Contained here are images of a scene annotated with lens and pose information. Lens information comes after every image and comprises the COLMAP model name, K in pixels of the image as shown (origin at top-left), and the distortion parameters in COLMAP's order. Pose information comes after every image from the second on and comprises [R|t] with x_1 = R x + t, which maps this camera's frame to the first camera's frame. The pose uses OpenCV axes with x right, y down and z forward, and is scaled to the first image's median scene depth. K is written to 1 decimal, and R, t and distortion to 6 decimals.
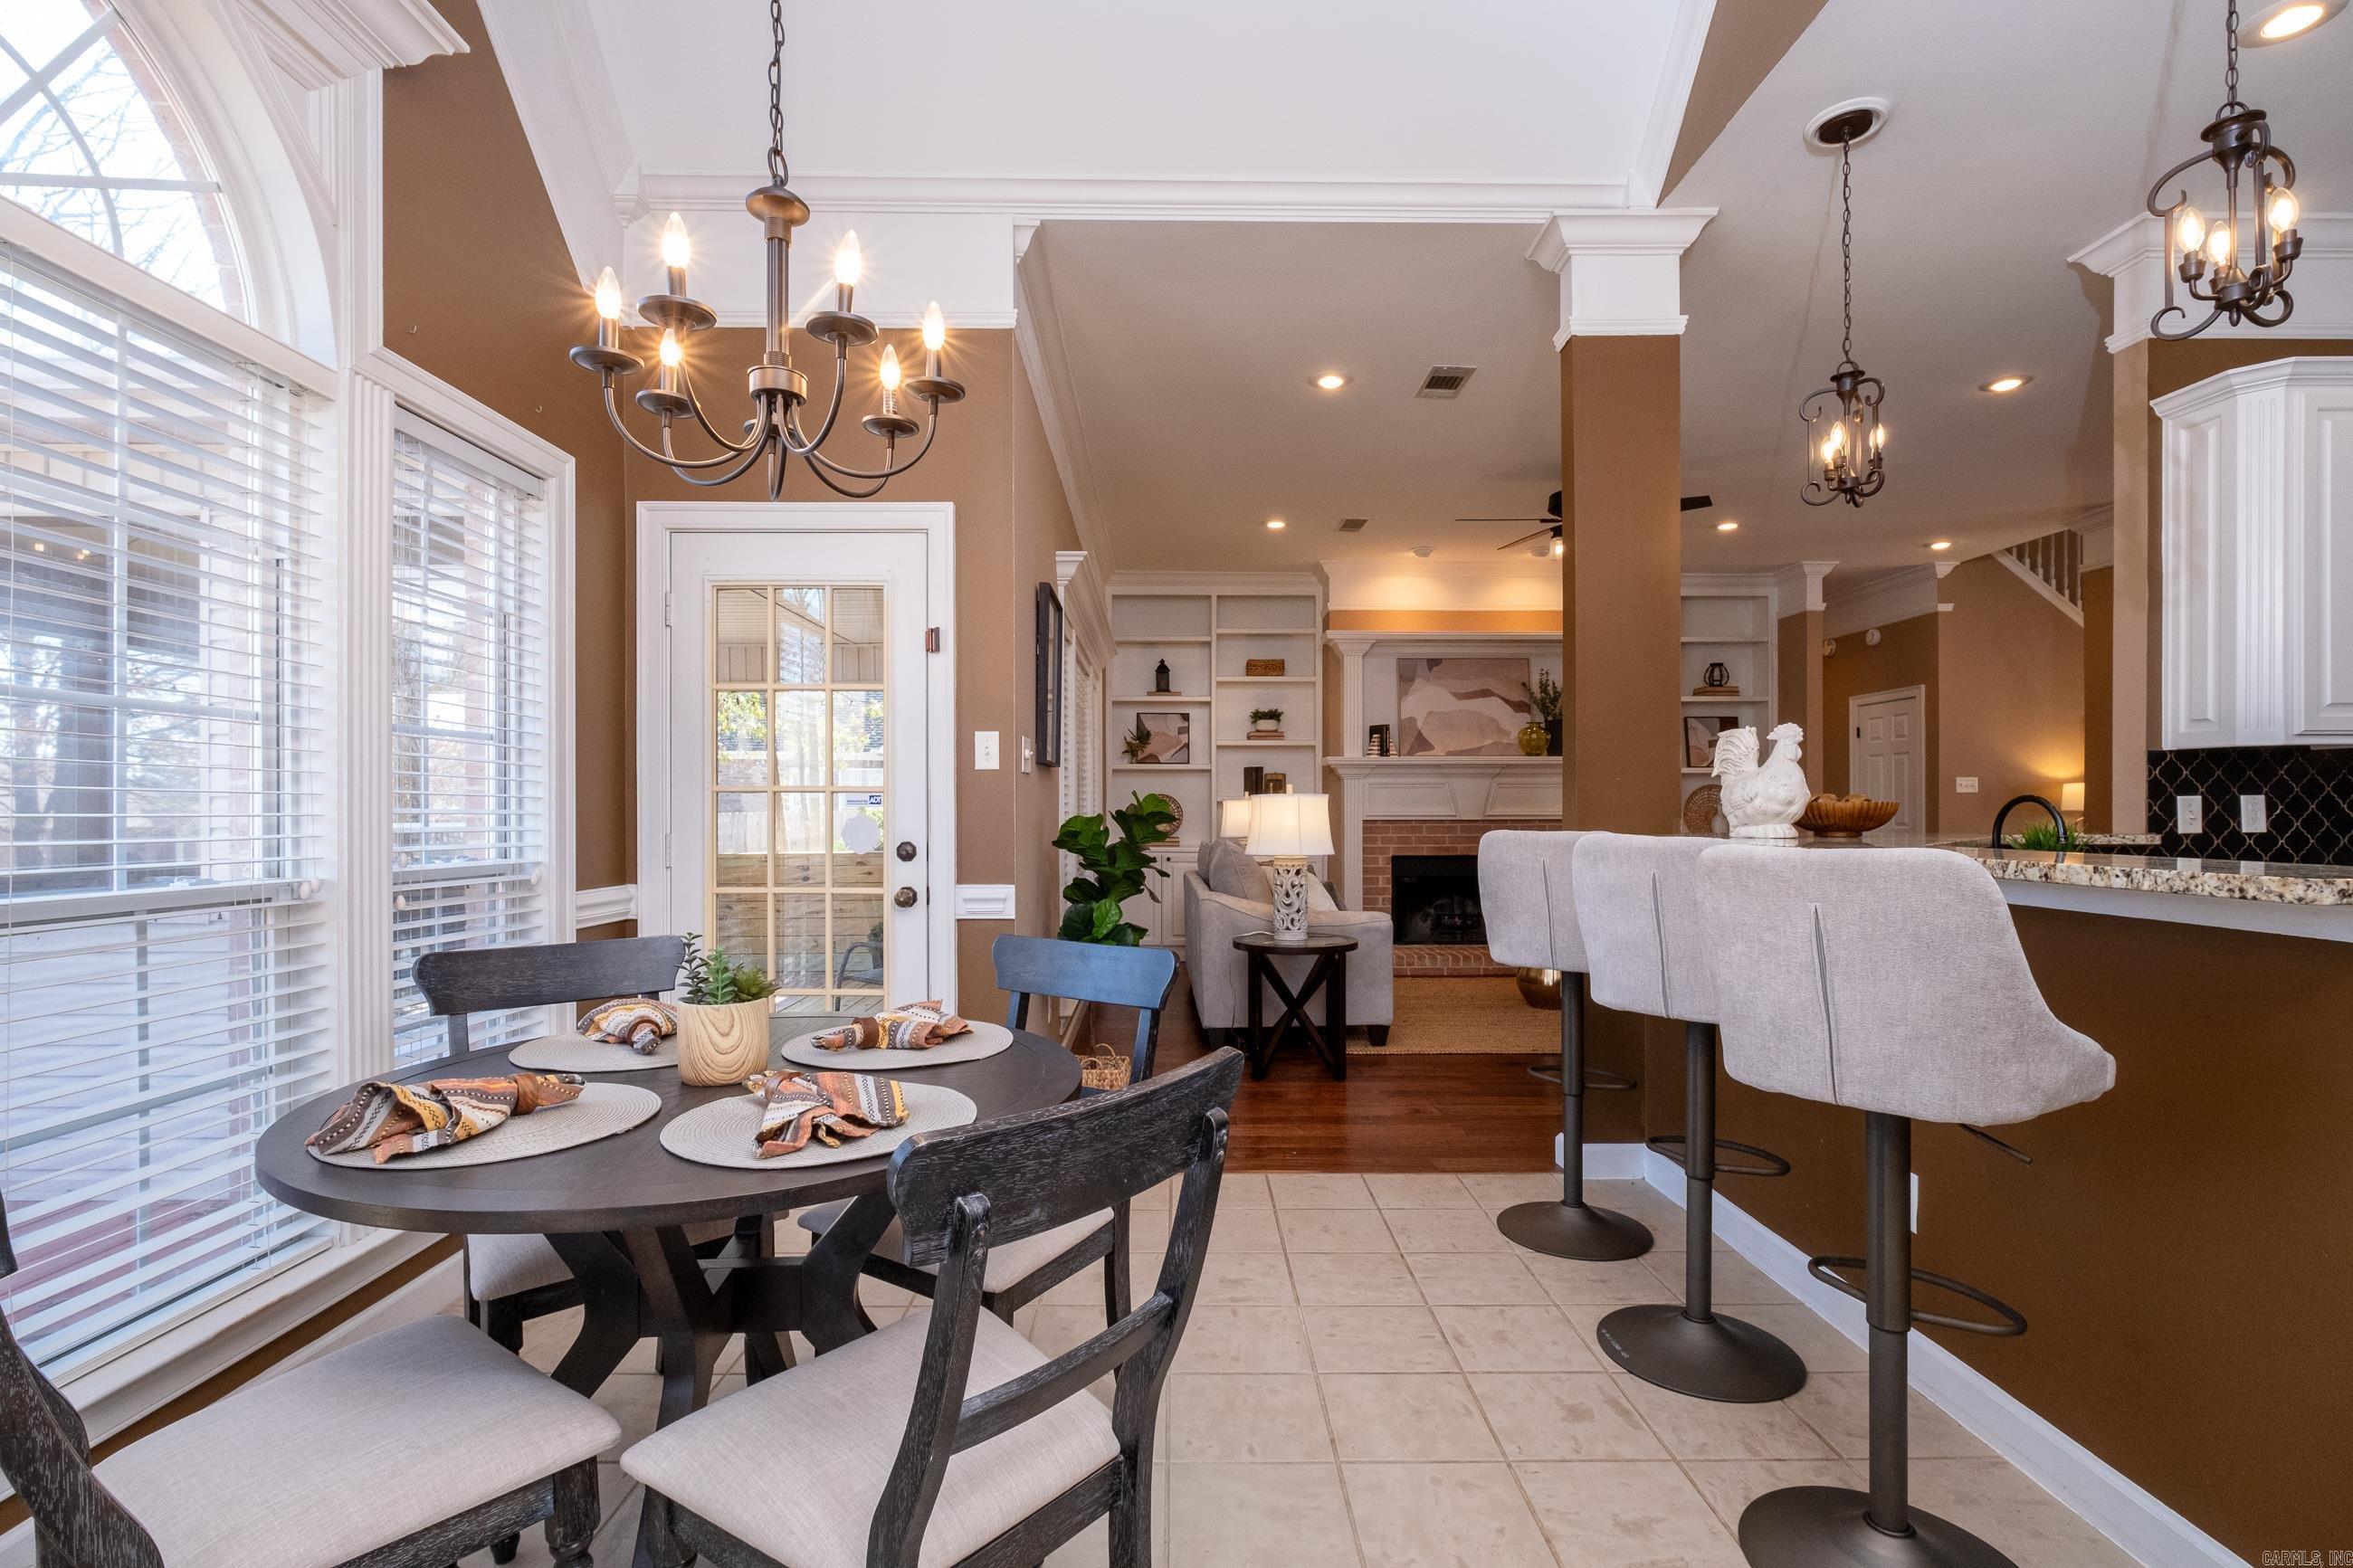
lens RADIAL K [[1085.8, 0, 1177.6], [0, 1085.8, 802.6], [0, 0, 1]] dist [-0.001531, -0.000014]
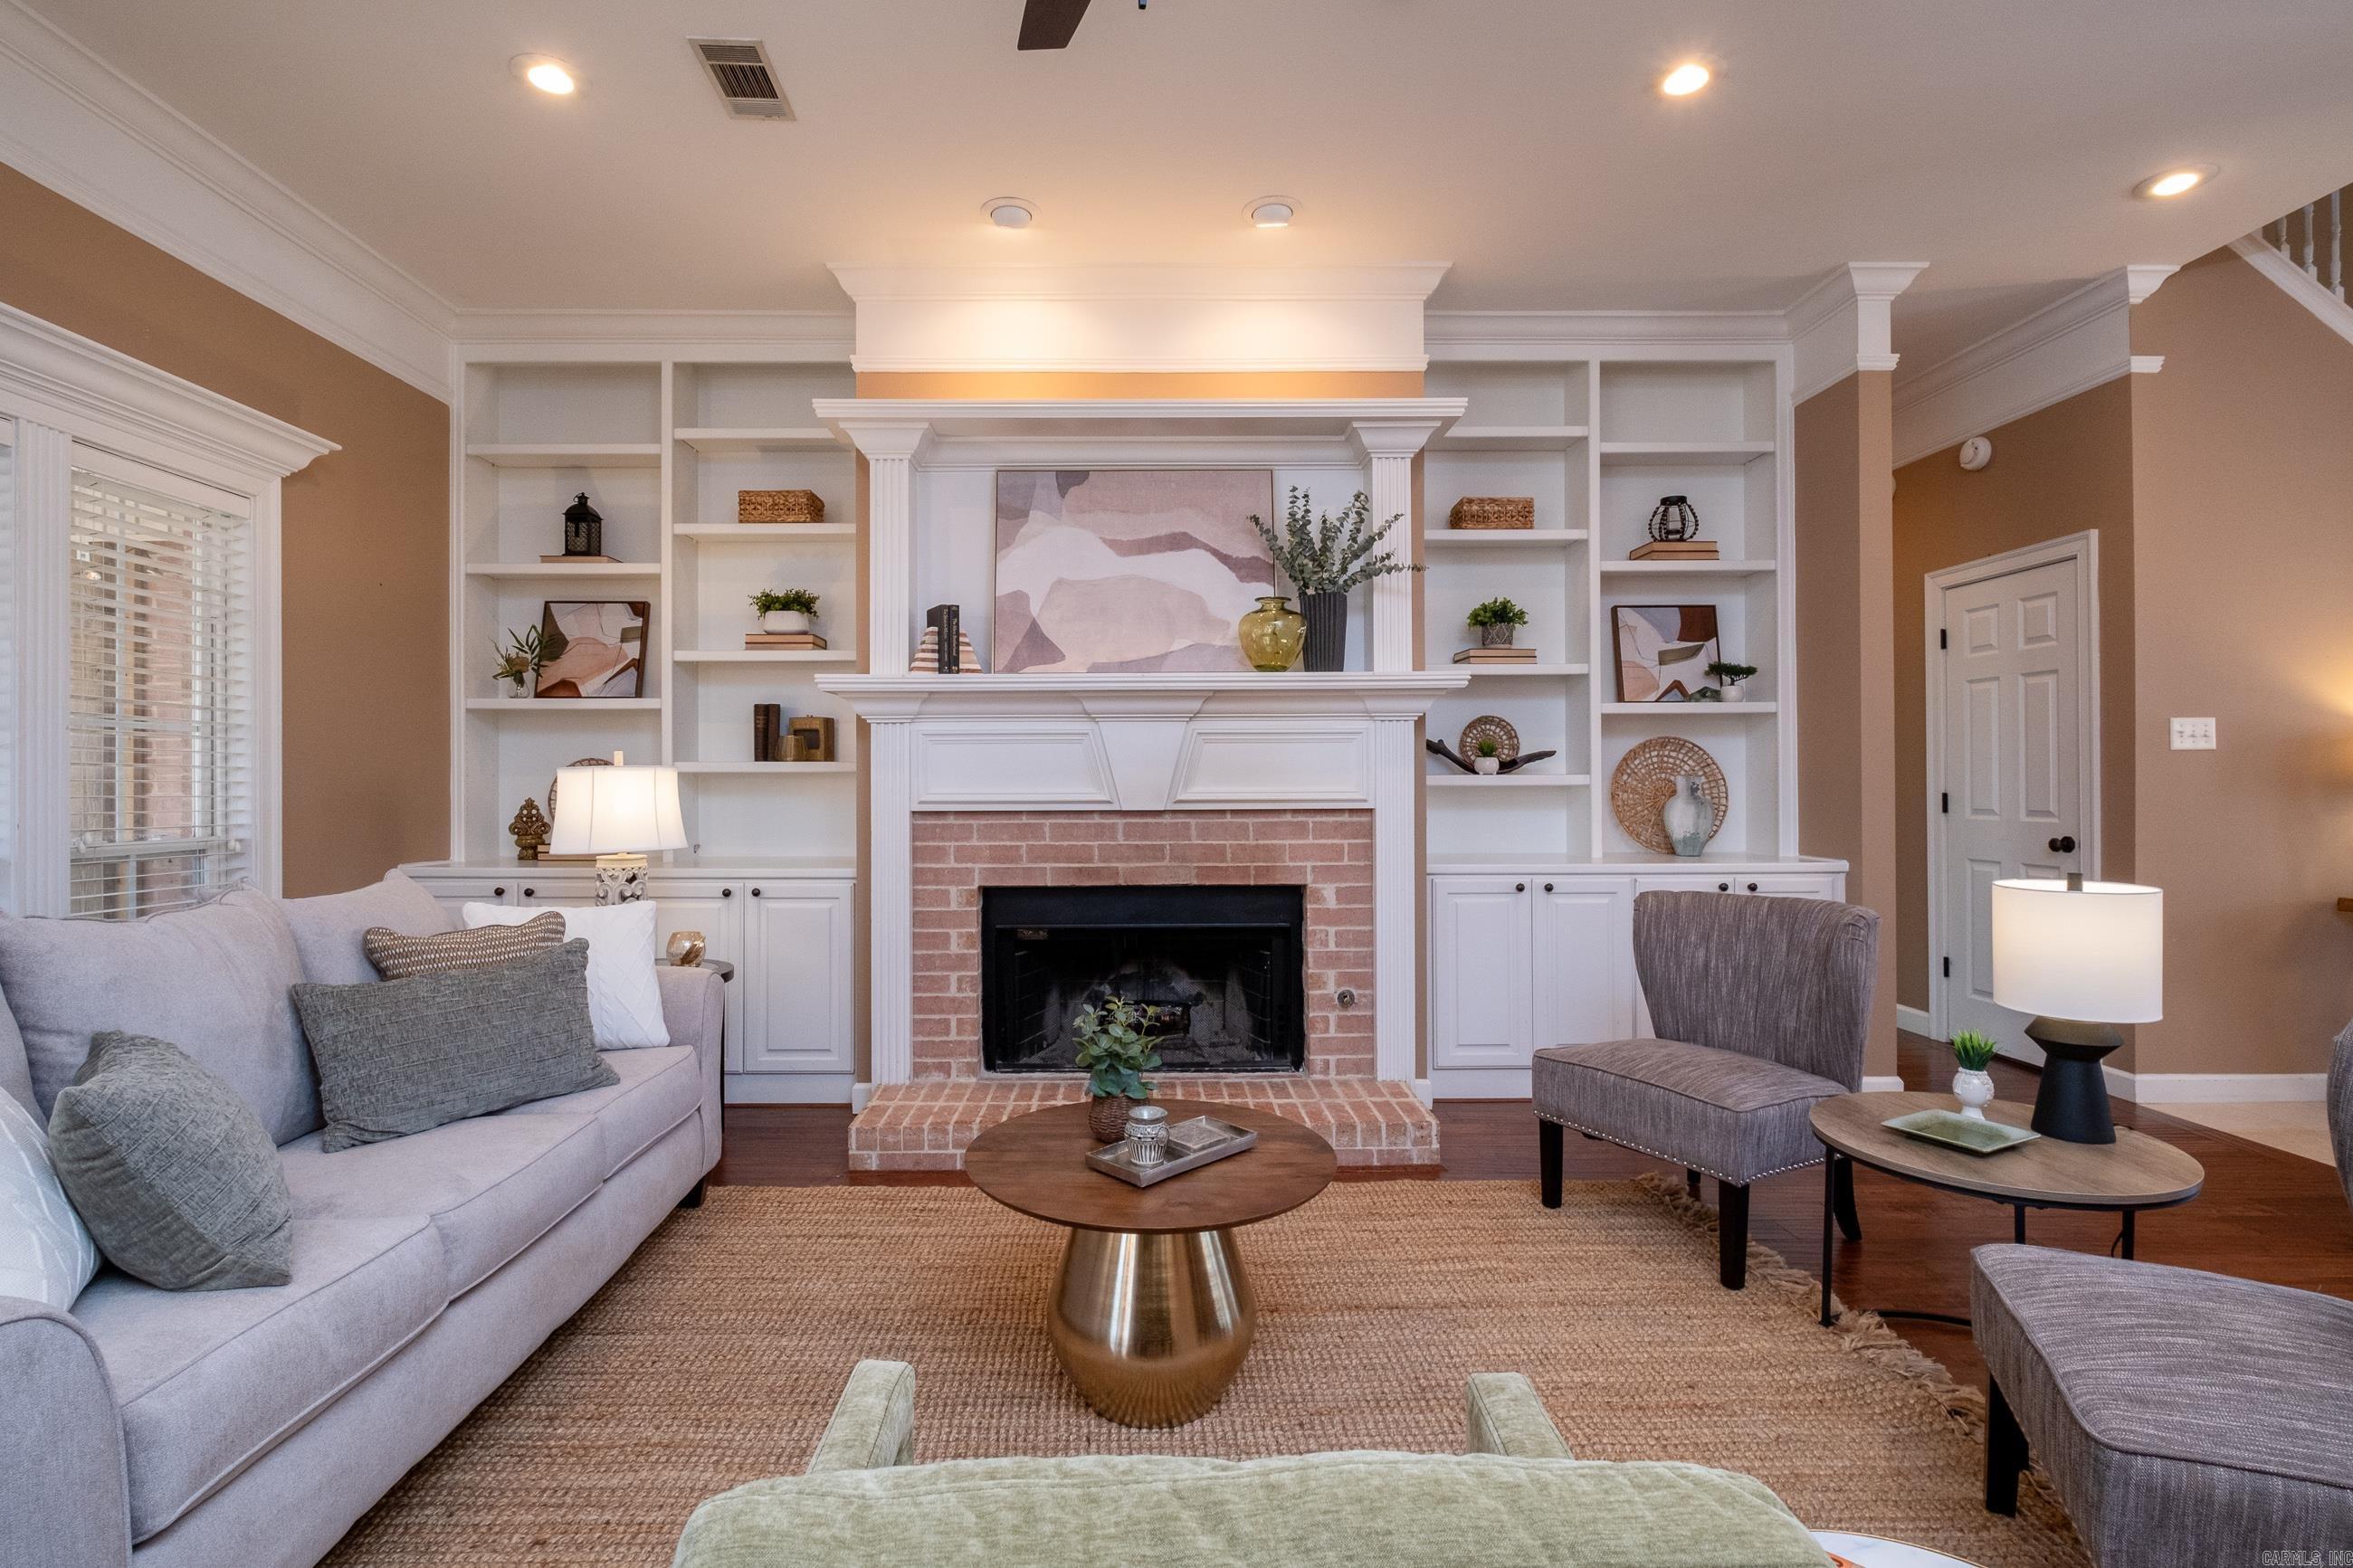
lens RADIAL K [[1104.9, 0, 1149.3], [0, 1104.9, 774.0], [0, 0, 1]] dist [-0.003968, 0.000046]
pose [[0.999985, -0.002772, -0.004774, 0.273365], [0.002783, 0.999993, 0.002317, -0.000884], [0.004768, -0.002330, 0.999986, 0.520312]]
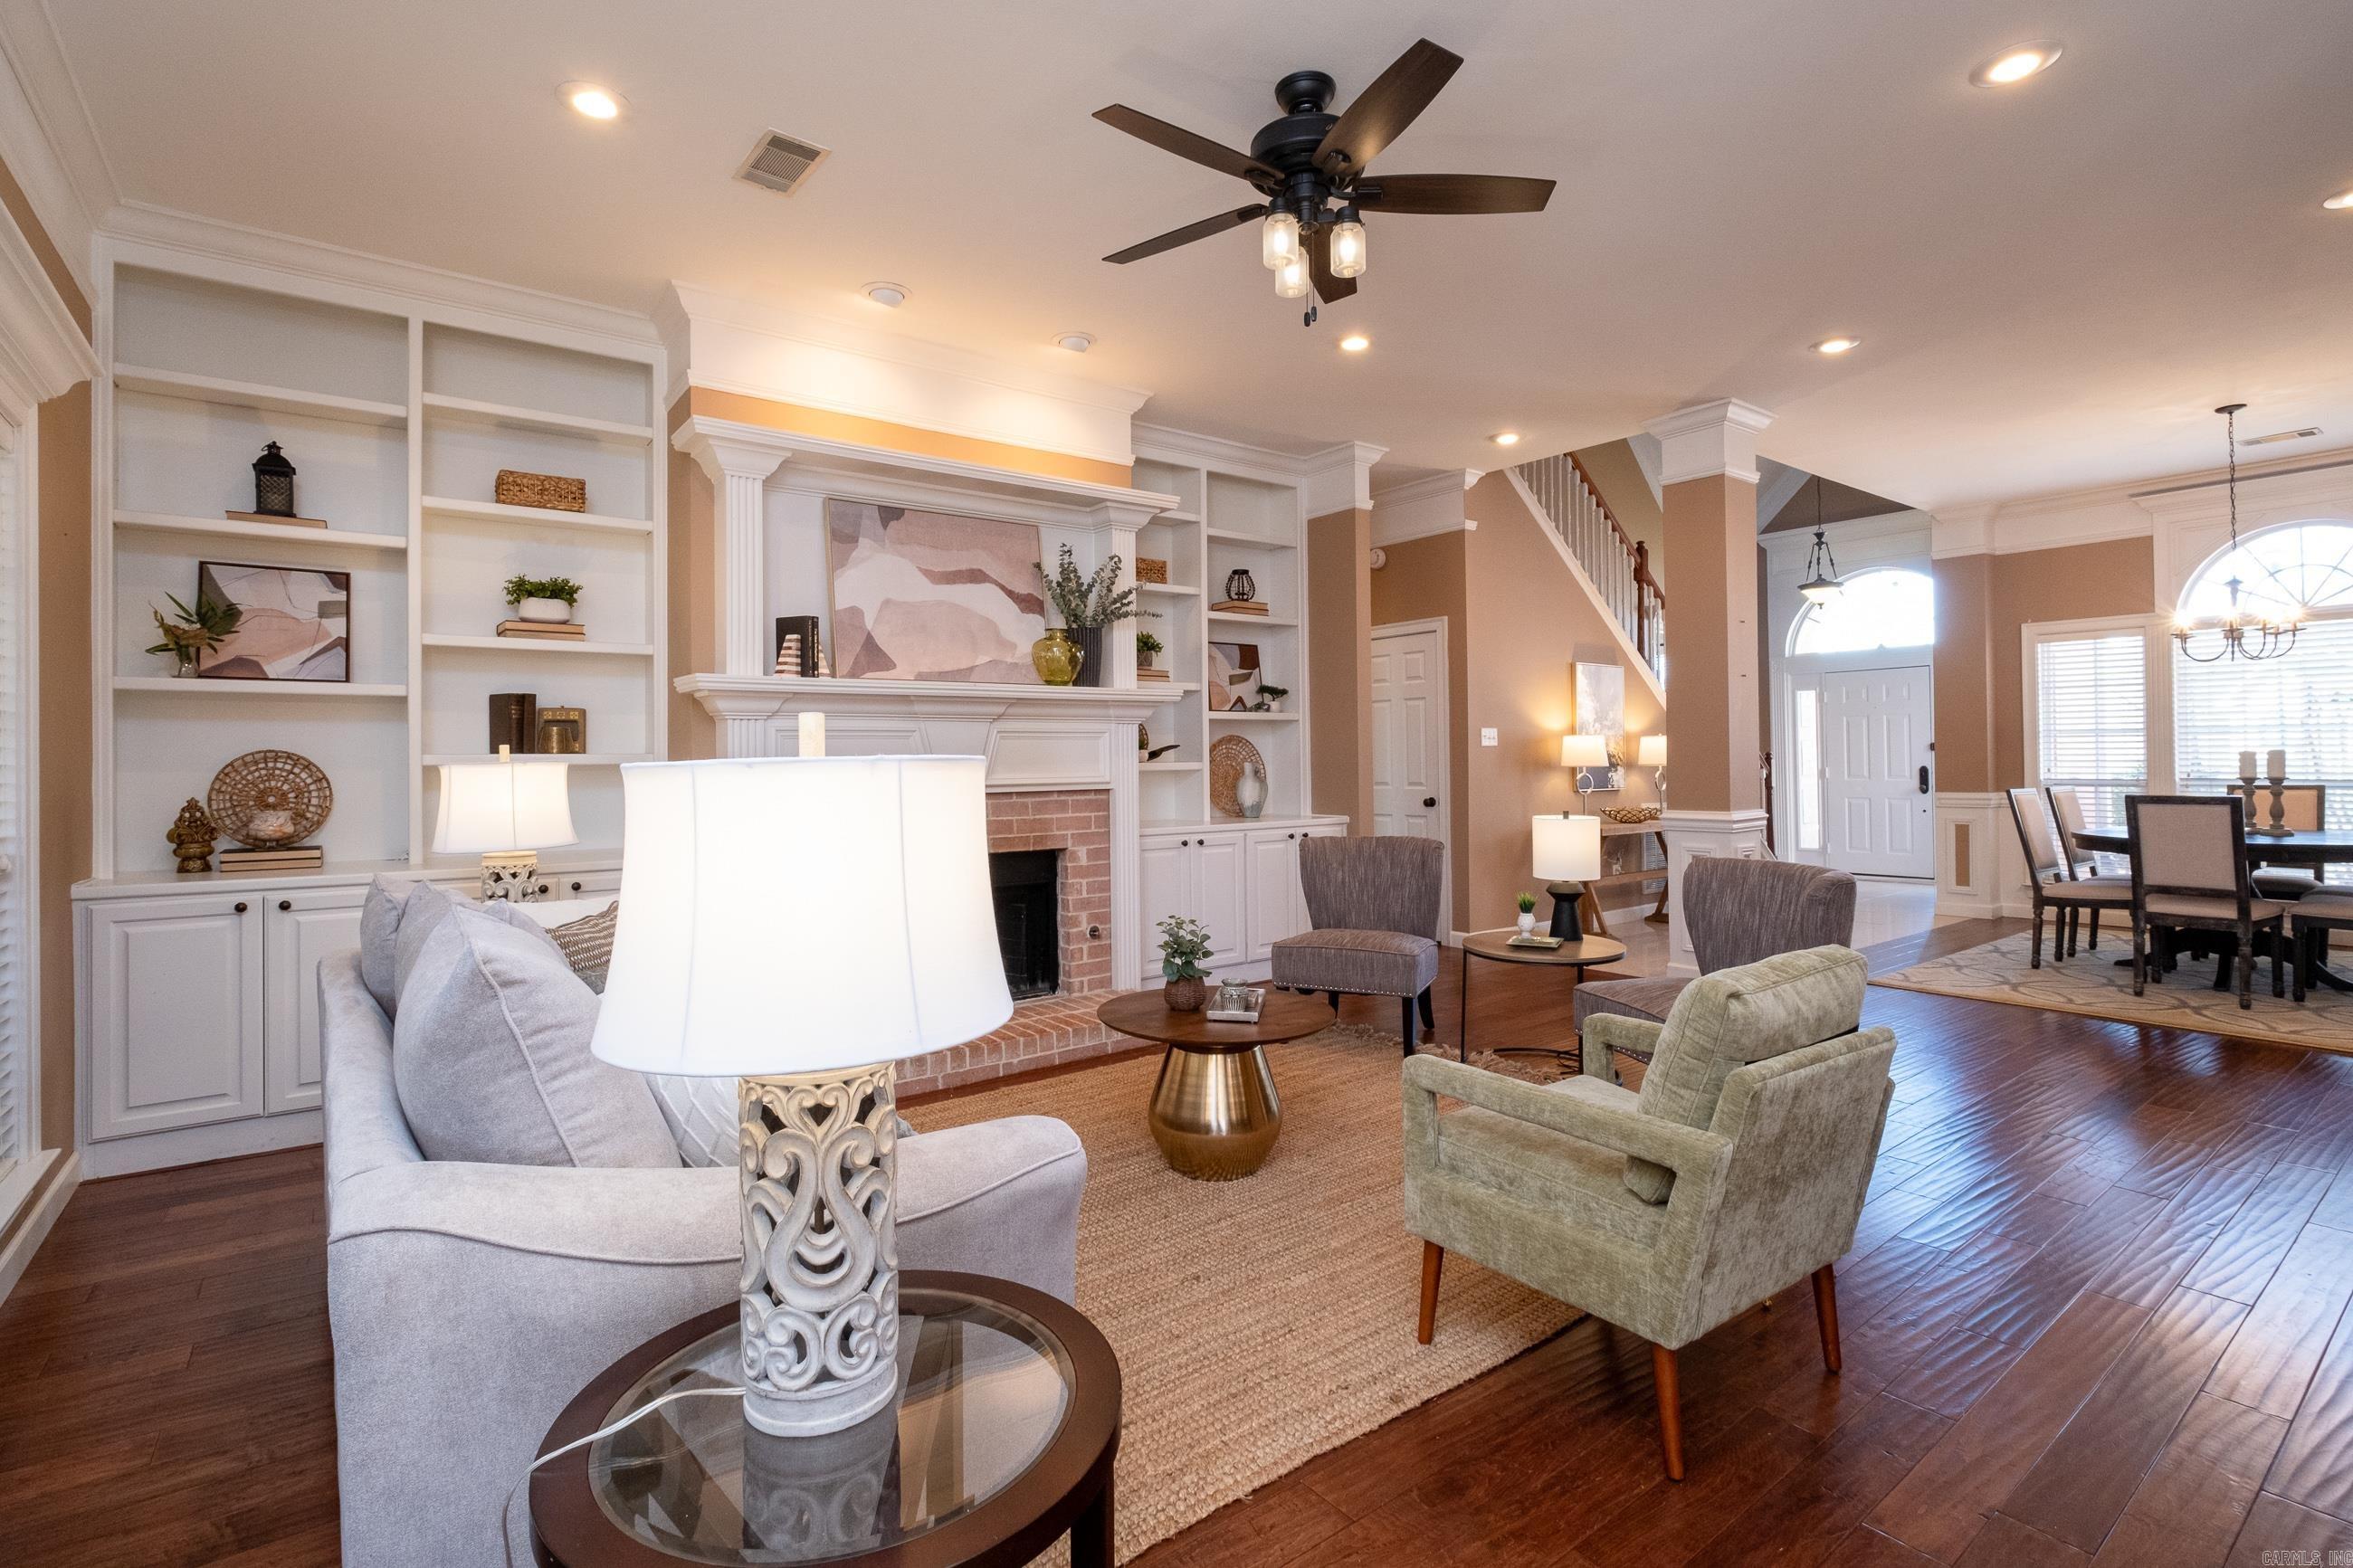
lens RADIAL K [[1103.8, 0, 1170.5], [0, 1103.8, 750.0], [0, 0, 1]] dist [-0.006001, -0.000067]
pose [[0.804775, -0.002486, 0.593575, 0.015237], [0.004223, 0.999990, -0.001537, -0.006040], [-0.593565, 0.003743, 0.804777, 0.461800]]
